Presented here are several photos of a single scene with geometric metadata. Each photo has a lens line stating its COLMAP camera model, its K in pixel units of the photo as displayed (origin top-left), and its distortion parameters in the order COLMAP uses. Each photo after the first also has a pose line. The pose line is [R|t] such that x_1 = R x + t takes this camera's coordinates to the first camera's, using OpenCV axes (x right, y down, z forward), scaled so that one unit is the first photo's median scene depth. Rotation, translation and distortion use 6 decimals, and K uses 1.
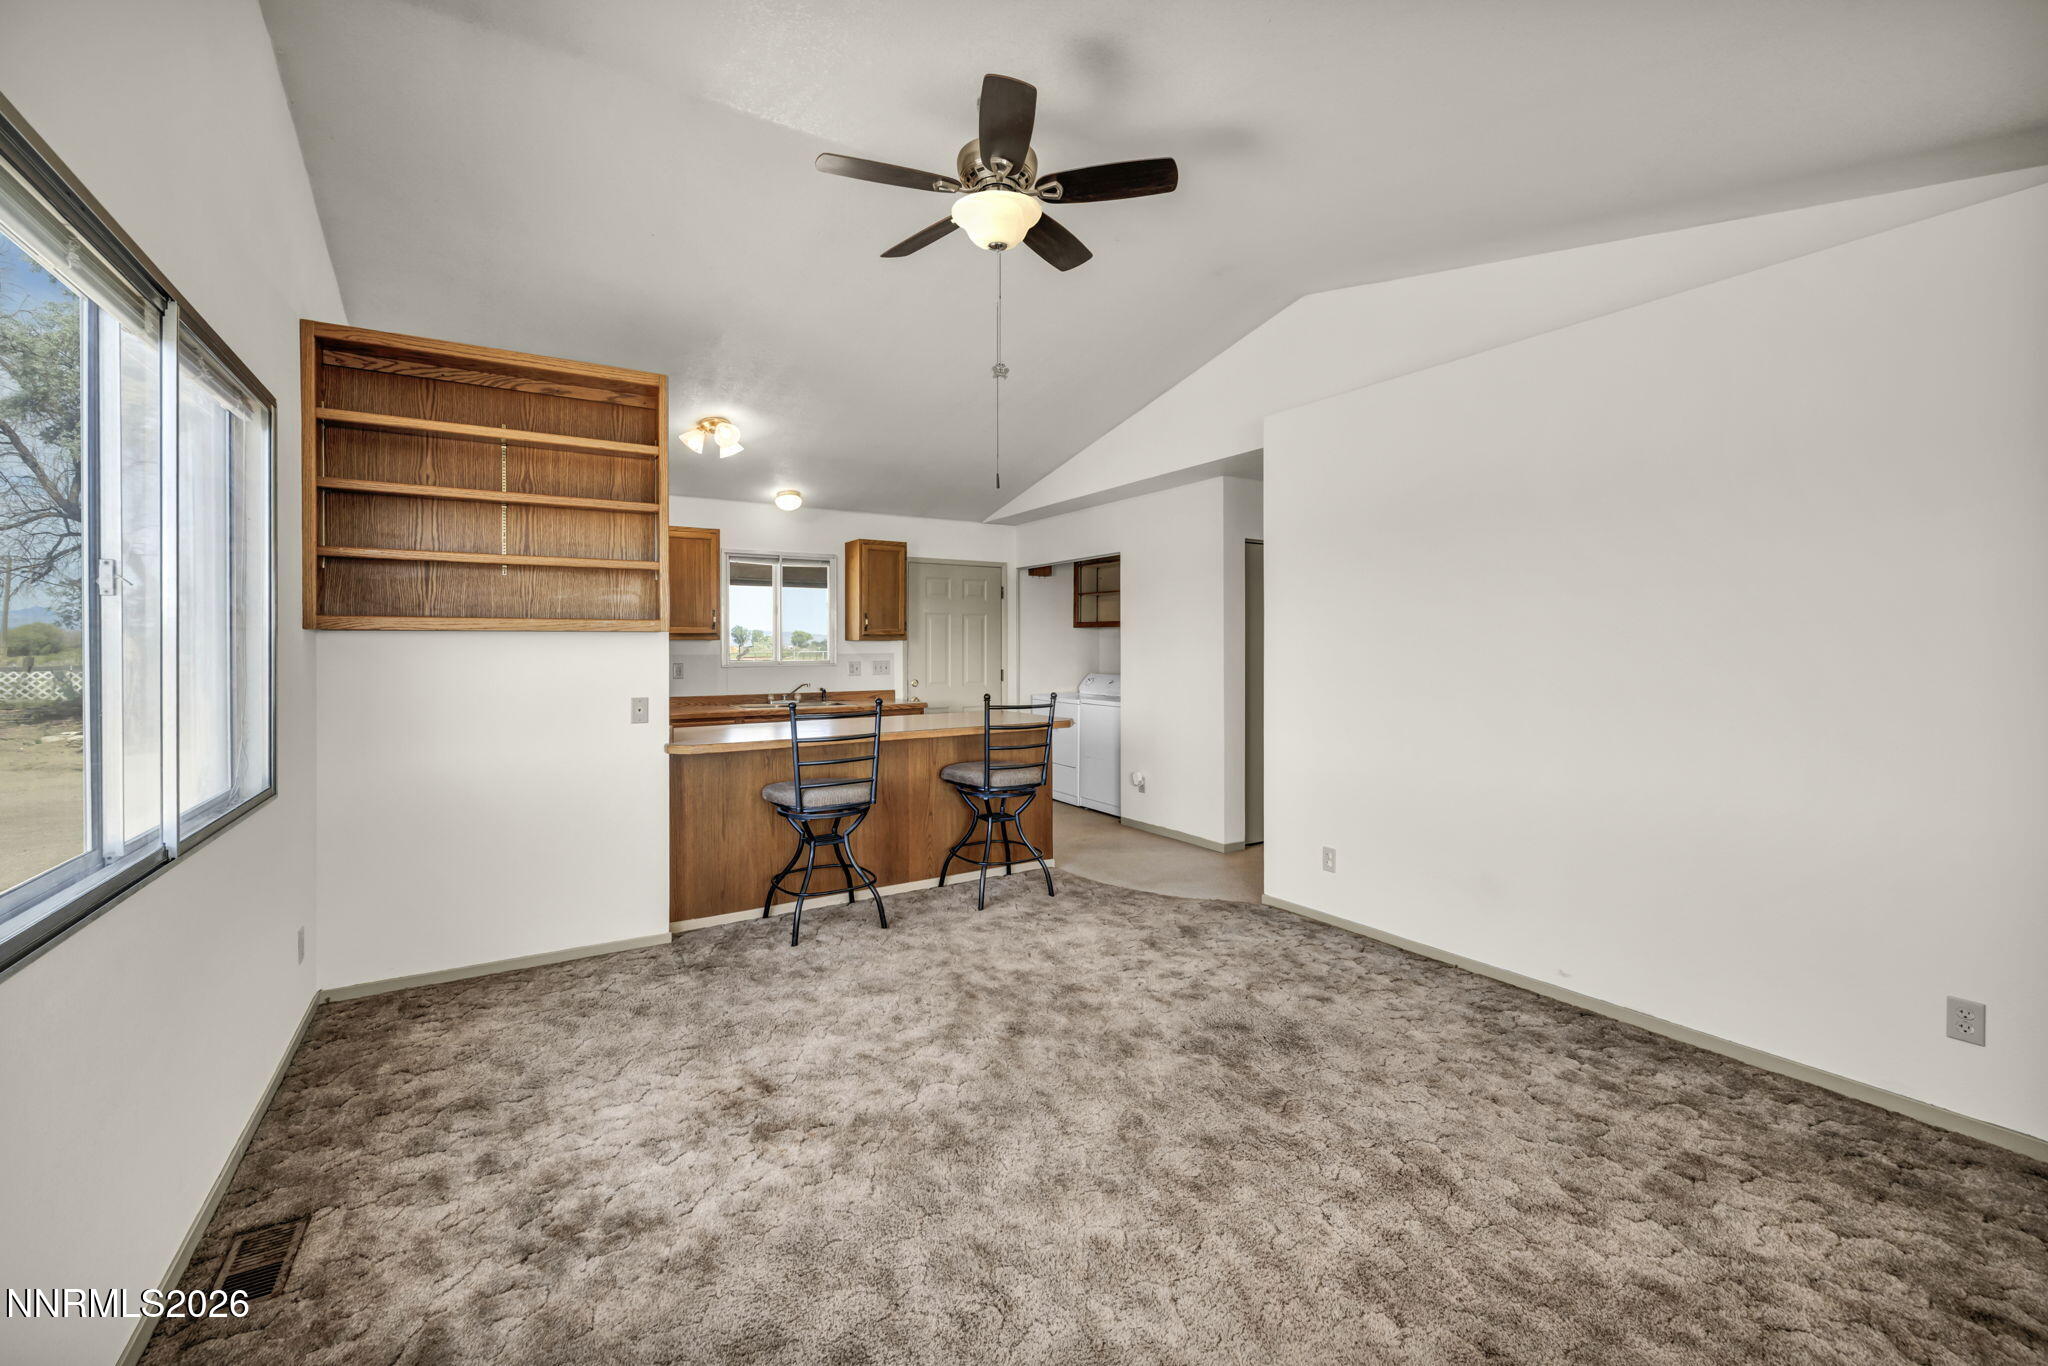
lens RADIAL K [[841.1, 0, 969.2], [0, 841.1, 650.7], [0, 0, 1]] dist [-0.001476, -0.000169]
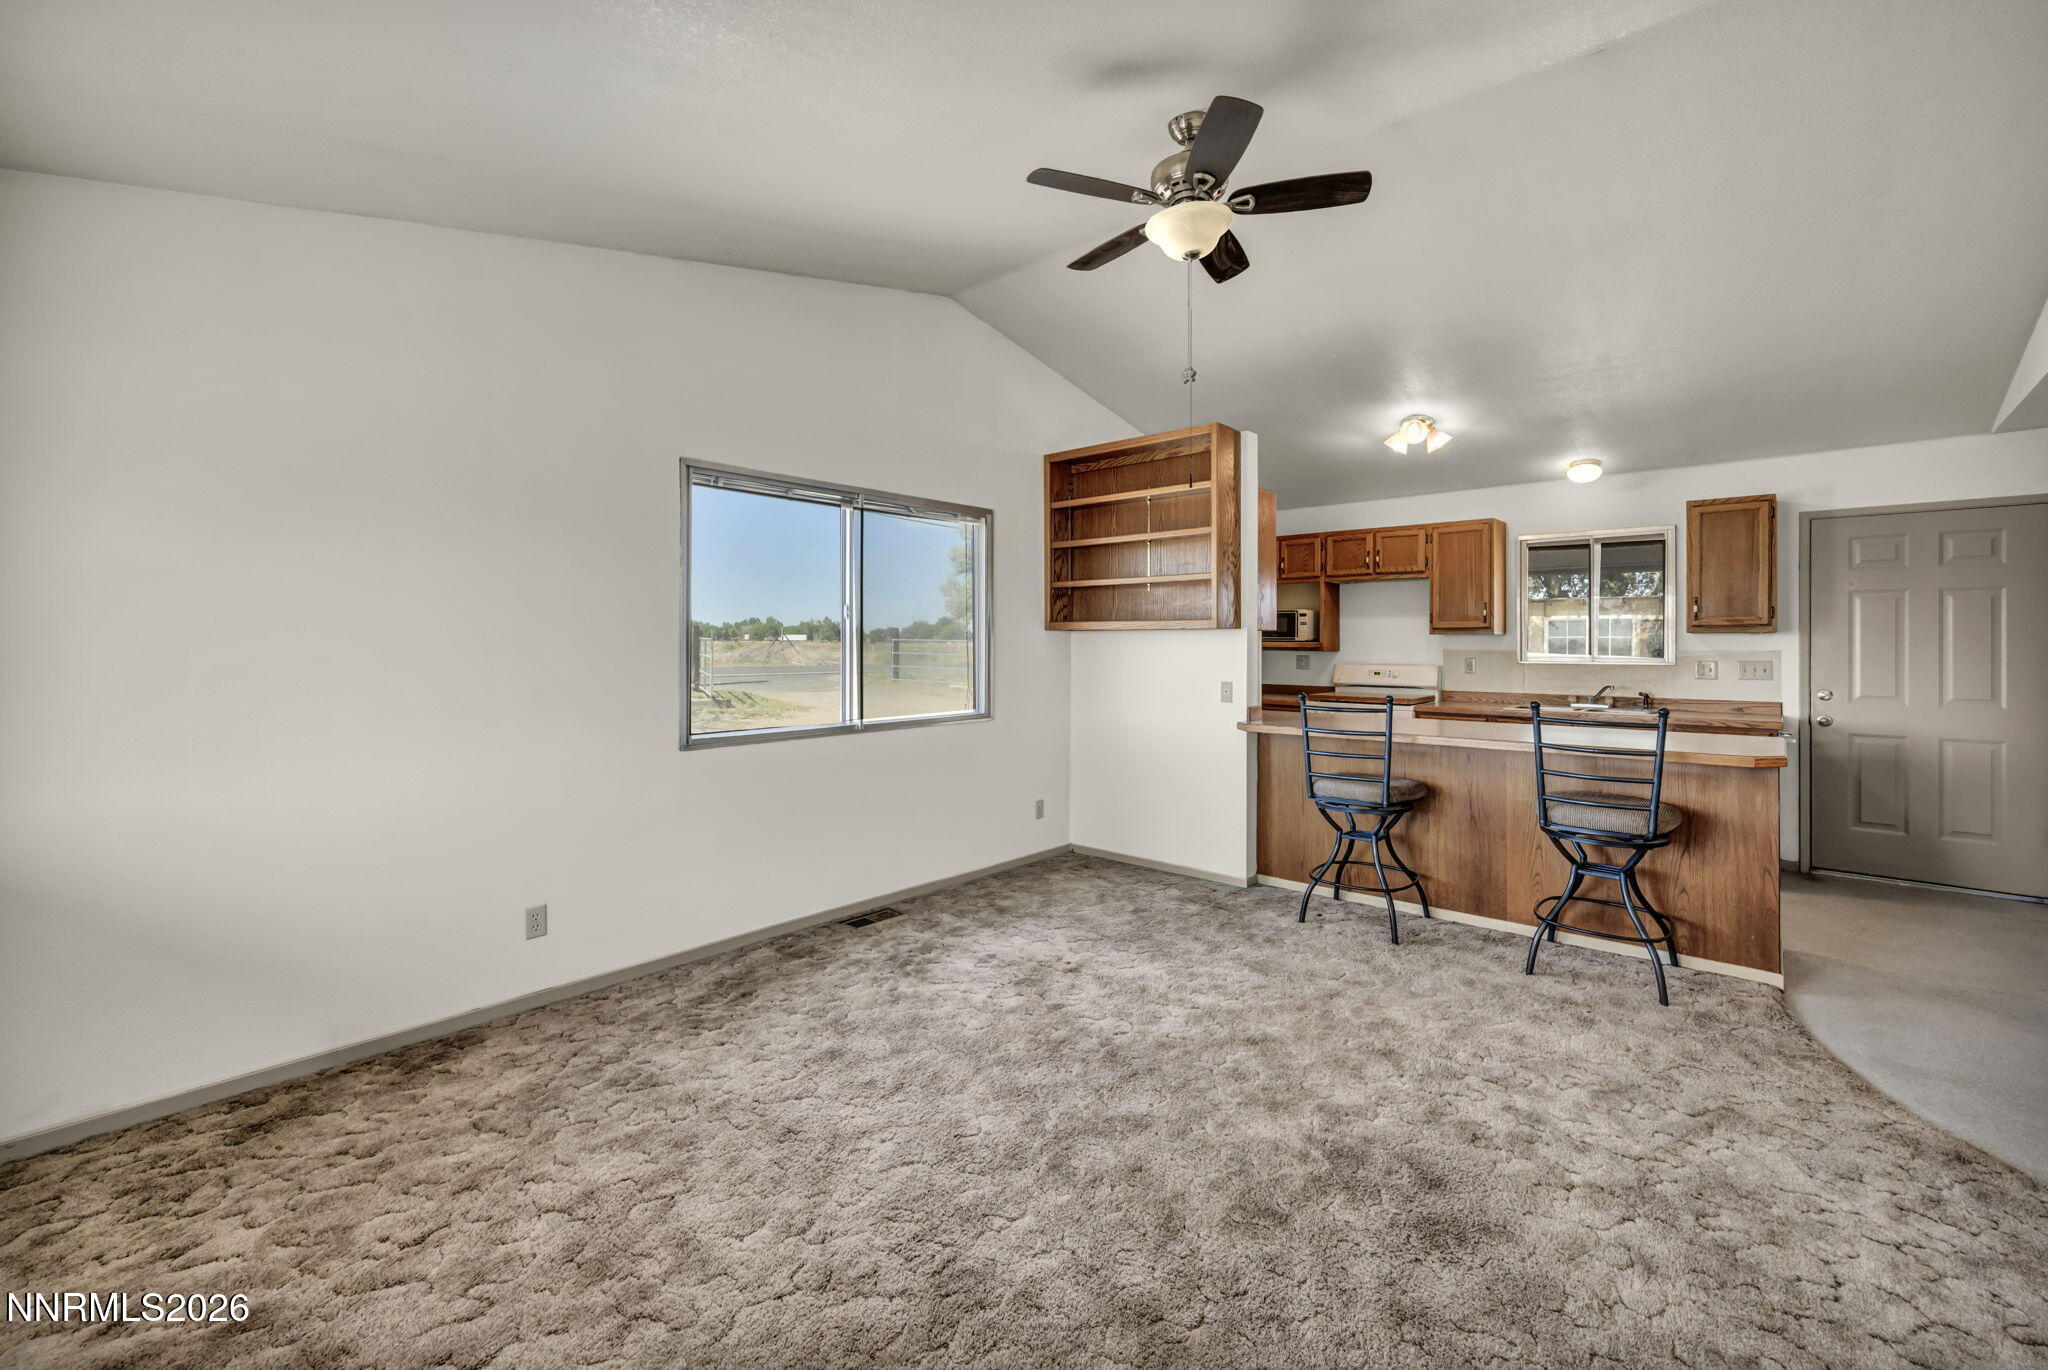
lens RADIAL K [[788.1, 0, 1025.5], [0, 788.1, 640.9], [0, 0, 1]] dist [-0.000722, -0.000103]
pose [[0.332249, 0.001642, -0.943190, 0.667655], [-0.004976, 0.999988, -0.000012, -0.003886], [0.943179, 0.004697, 0.332253, 0.366308]]
